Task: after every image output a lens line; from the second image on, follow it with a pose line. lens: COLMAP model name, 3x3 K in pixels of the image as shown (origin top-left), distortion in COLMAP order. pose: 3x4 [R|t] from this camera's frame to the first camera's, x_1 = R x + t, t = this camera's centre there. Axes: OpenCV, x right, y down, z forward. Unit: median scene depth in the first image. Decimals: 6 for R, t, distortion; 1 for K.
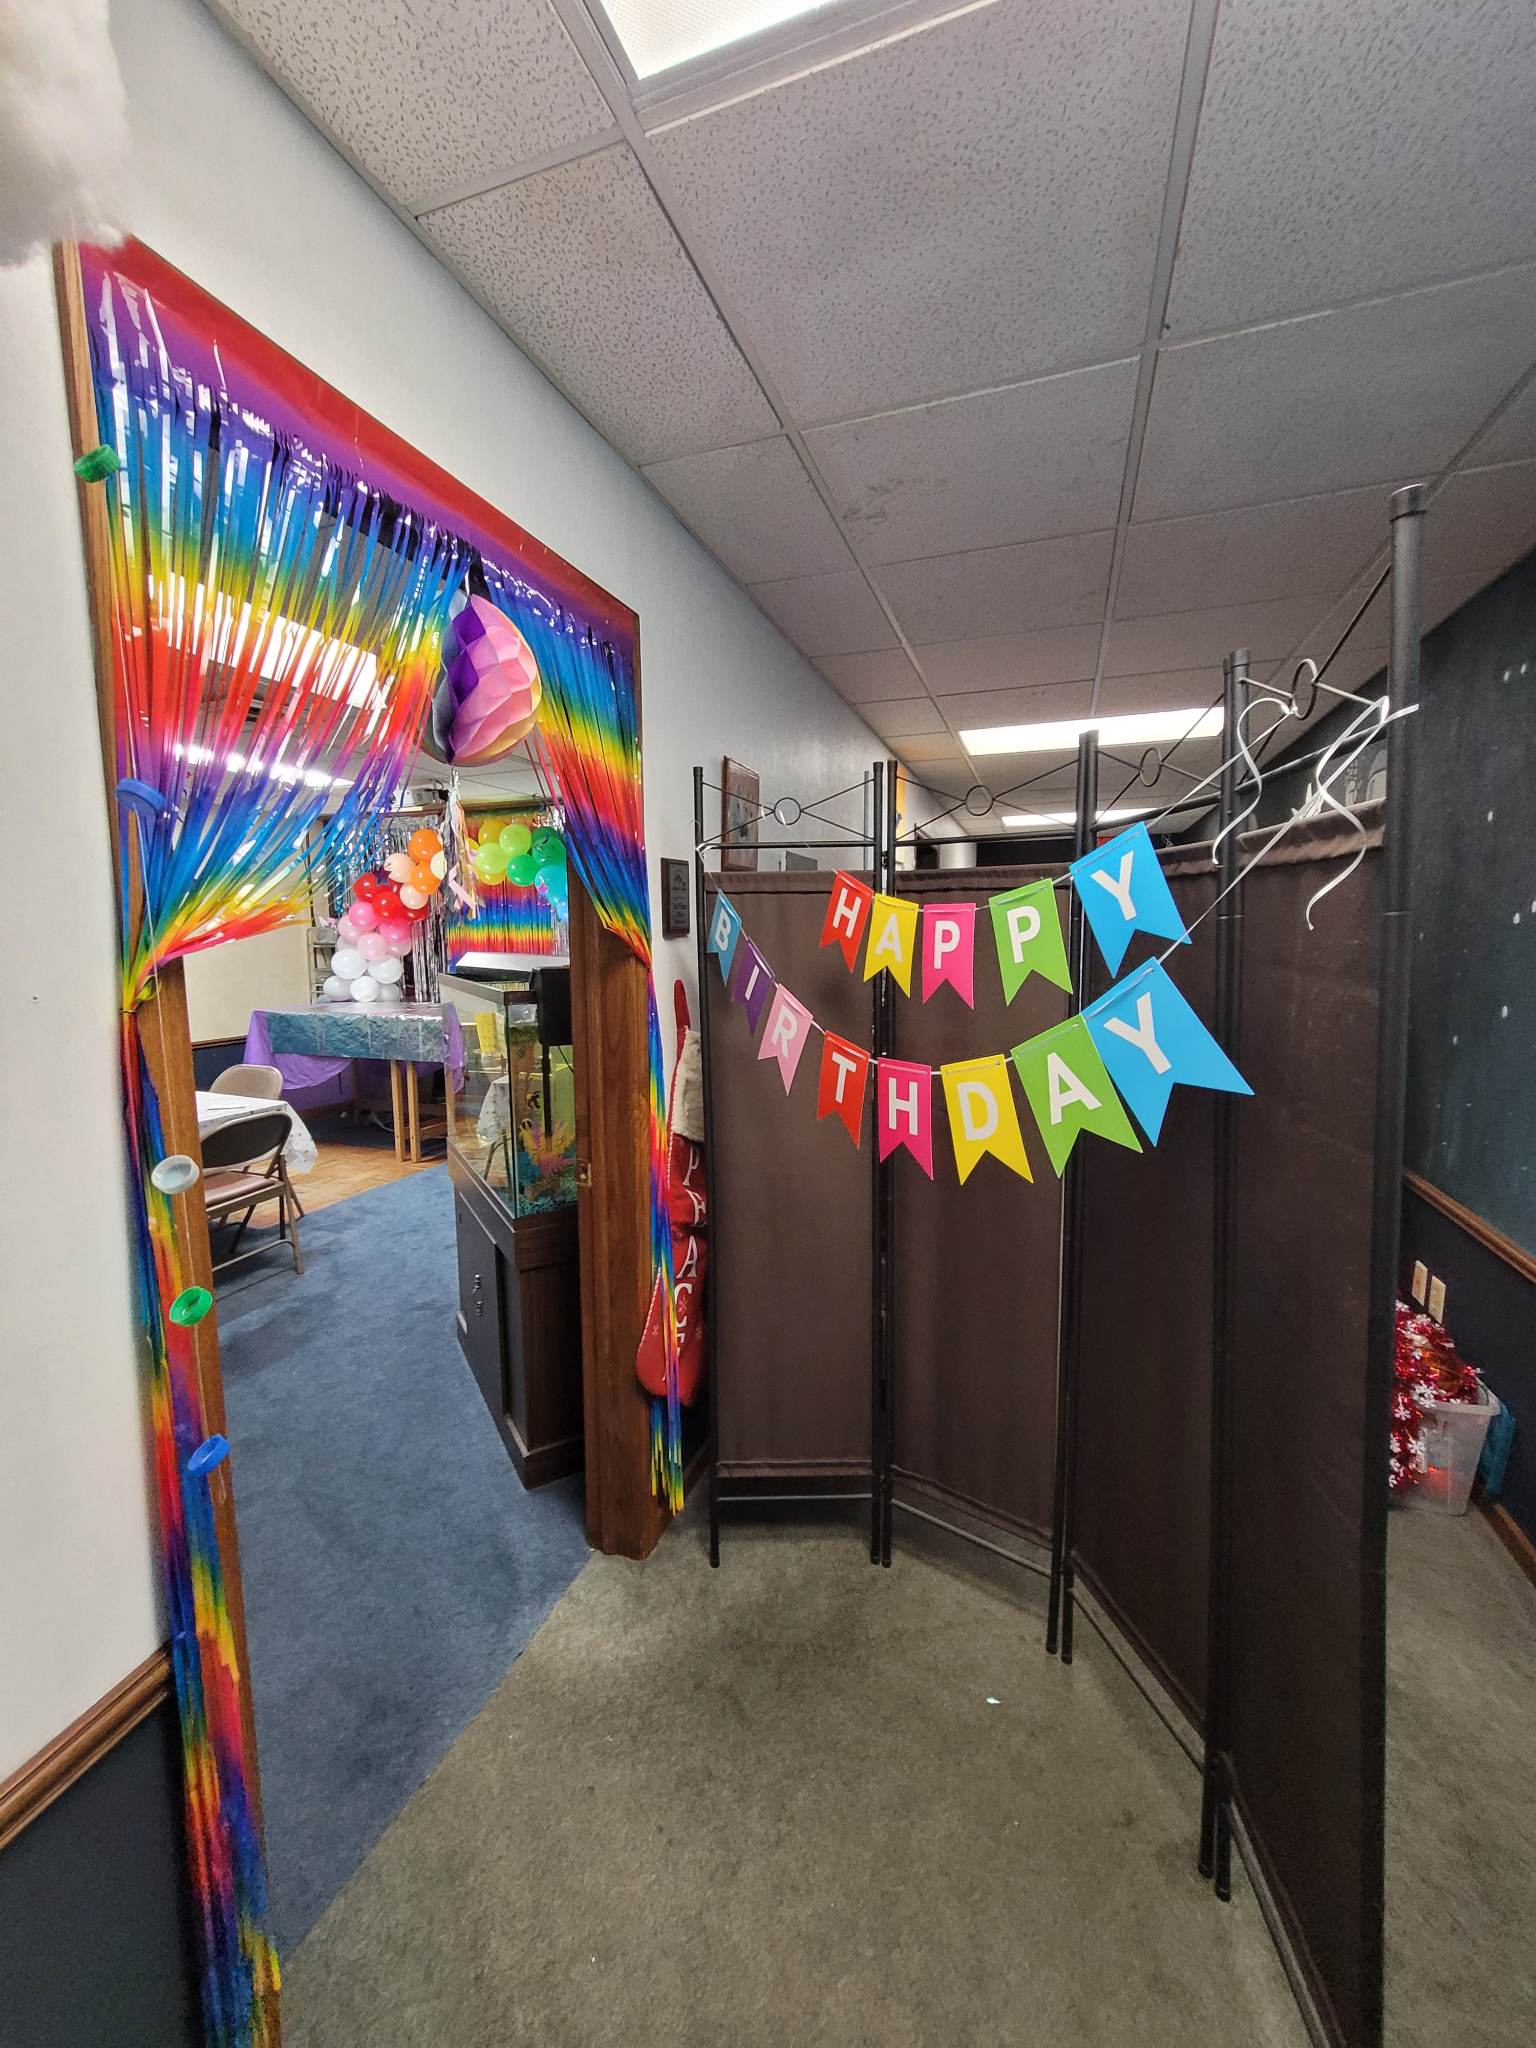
lens RADIAL K [[809.9, 0, 765.6], [0, 809.9, 1040.7], [0, 0, 1]] dist [0.000331, 0.000063]
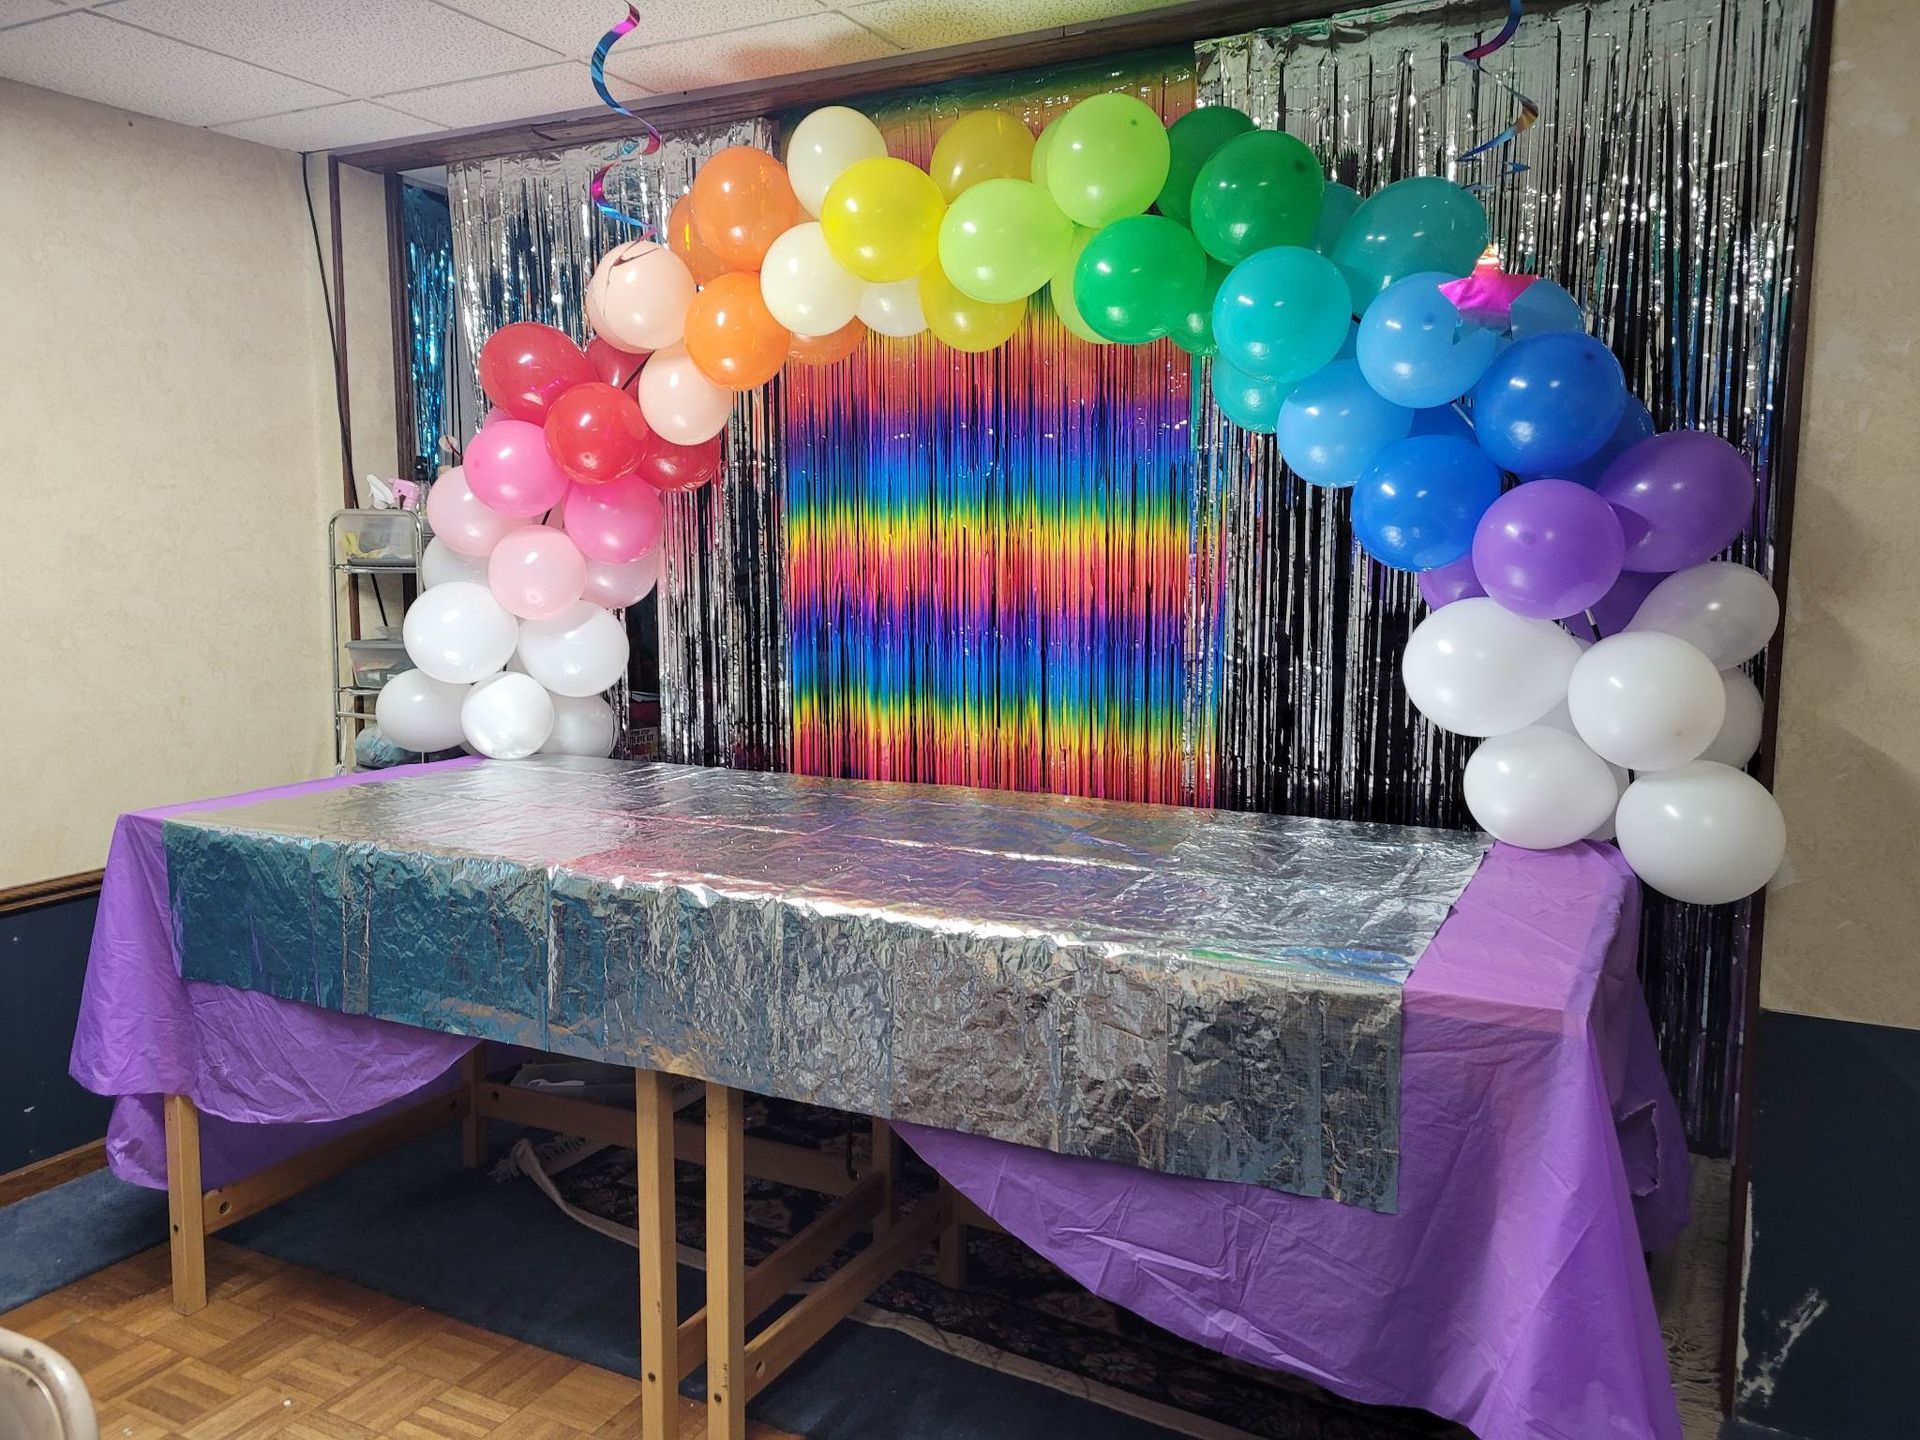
lens RADIAL K [[1449.1, 0, 952.0], [0, 1449.1, 711.3], [0, 0, 1]] dist [0.039928, -0.003642]
pose [[0.991907, 0.019965, -0.125390, -0.272491], [-0.021504, 0.999709, -0.010929, -0.064729], [0.125135, 0.013536, 0.992047, 0.501964]]
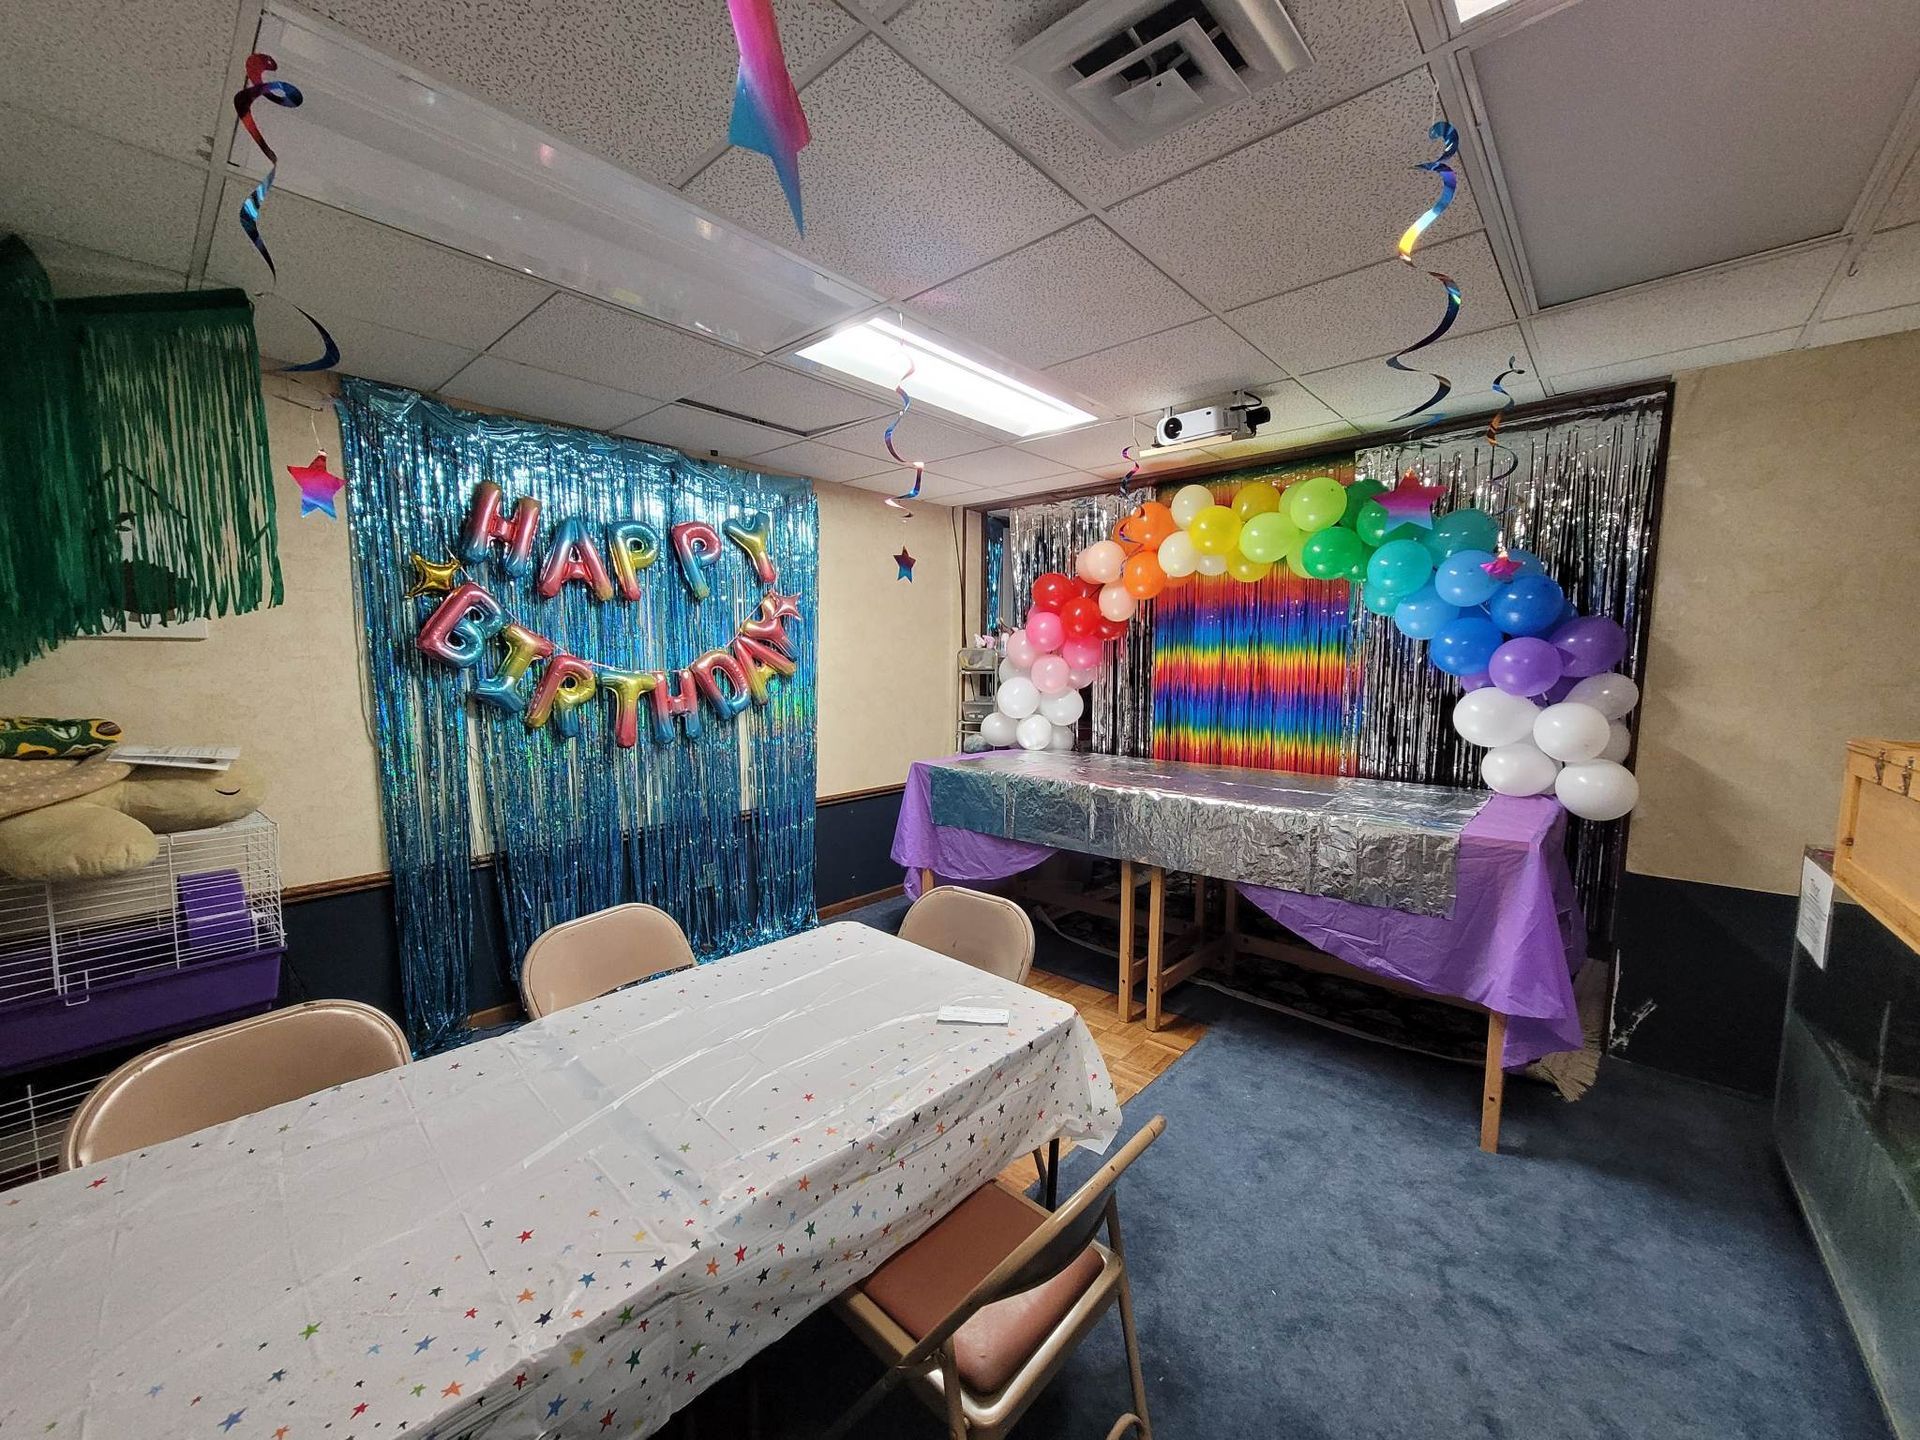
lens RADIAL K [[759.3, 0, 963.4], [0, 759.3, 736.8], [0, 0, 1]] dist [0.000331, 0.000063]
pose [[0.932257, 0.044579, -0.359040, -0.316525], [-0.054492, 0.998360, -0.017533, -0.045617], [0.357669, 0.035910, 0.933158, 0.349997]]
